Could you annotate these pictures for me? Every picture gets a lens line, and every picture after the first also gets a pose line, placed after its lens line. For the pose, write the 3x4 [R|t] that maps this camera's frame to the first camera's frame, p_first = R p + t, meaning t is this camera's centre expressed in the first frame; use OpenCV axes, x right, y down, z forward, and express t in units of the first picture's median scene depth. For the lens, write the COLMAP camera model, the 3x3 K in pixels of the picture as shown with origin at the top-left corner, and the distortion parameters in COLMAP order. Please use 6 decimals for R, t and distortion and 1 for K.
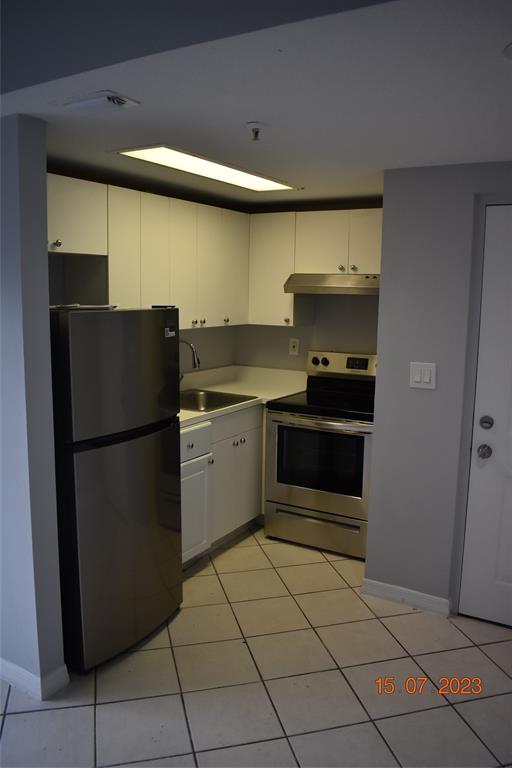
lens RADIAL K [[615.7, 0, 256.0], [0, 615.7, 384.0], [0, 0, 1]] dist [-0.090724, 0.010174]
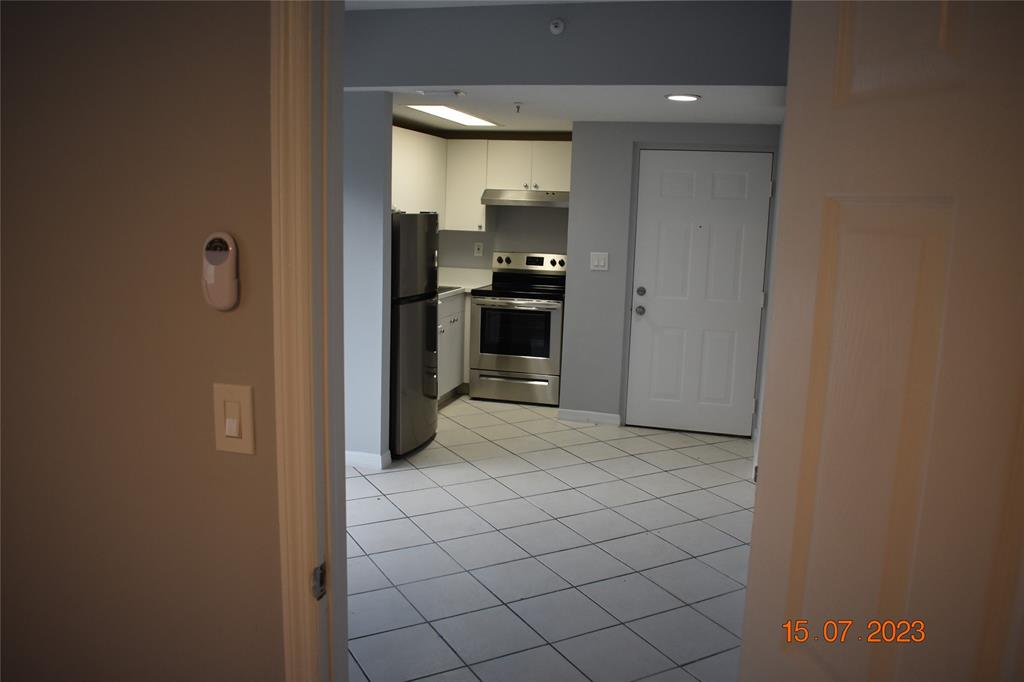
lens RADIAL K [[820.9, 0, 512.0], [0, 820.9, 341.0], [0, 0, 1]] dist [-0.090724, 0.010174]
pose [[0.964356, -0.025390, 0.263387, -0.359654], [0.021340, 0.999606, 0.018226, 0.108264], [-0.263746, -0.011956, 0.964518, -0.676023]]
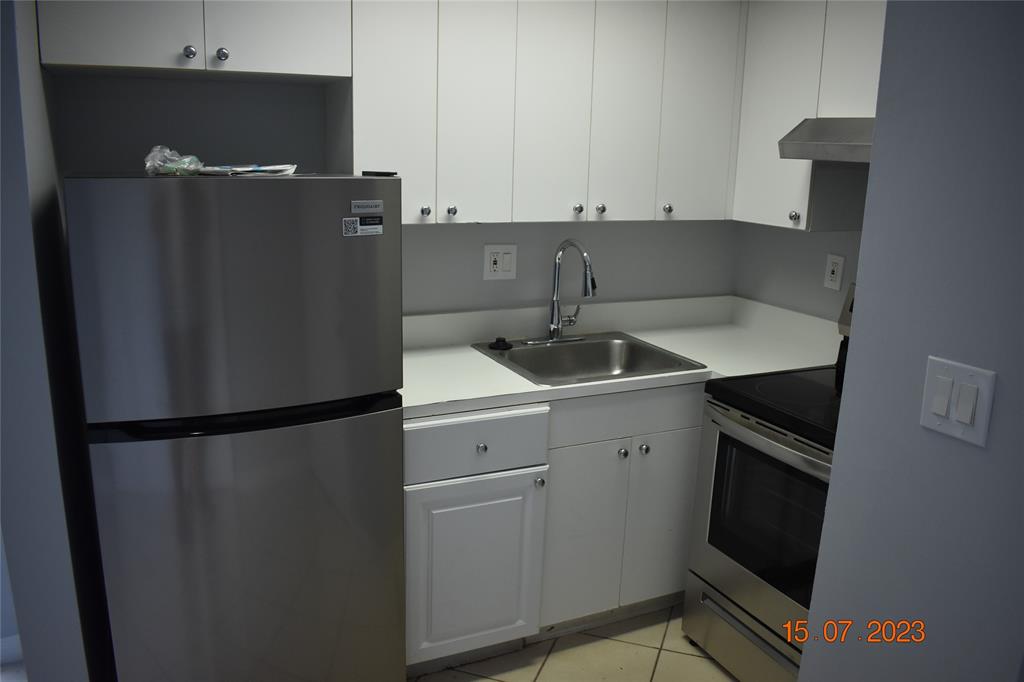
lens RADIAL K [[795.4, 0, 512.0], [0, 795.4, 341.0], [0, 0, 1]] dist [-0.090385, 0.000280]
pose [[0.830685, 0.136525, -0.539744, 0.229984], [-0.098586, 0.990217, 0.098743, -0.050398], [0.547945, -0.028813, 0.836018, 0.396075]]
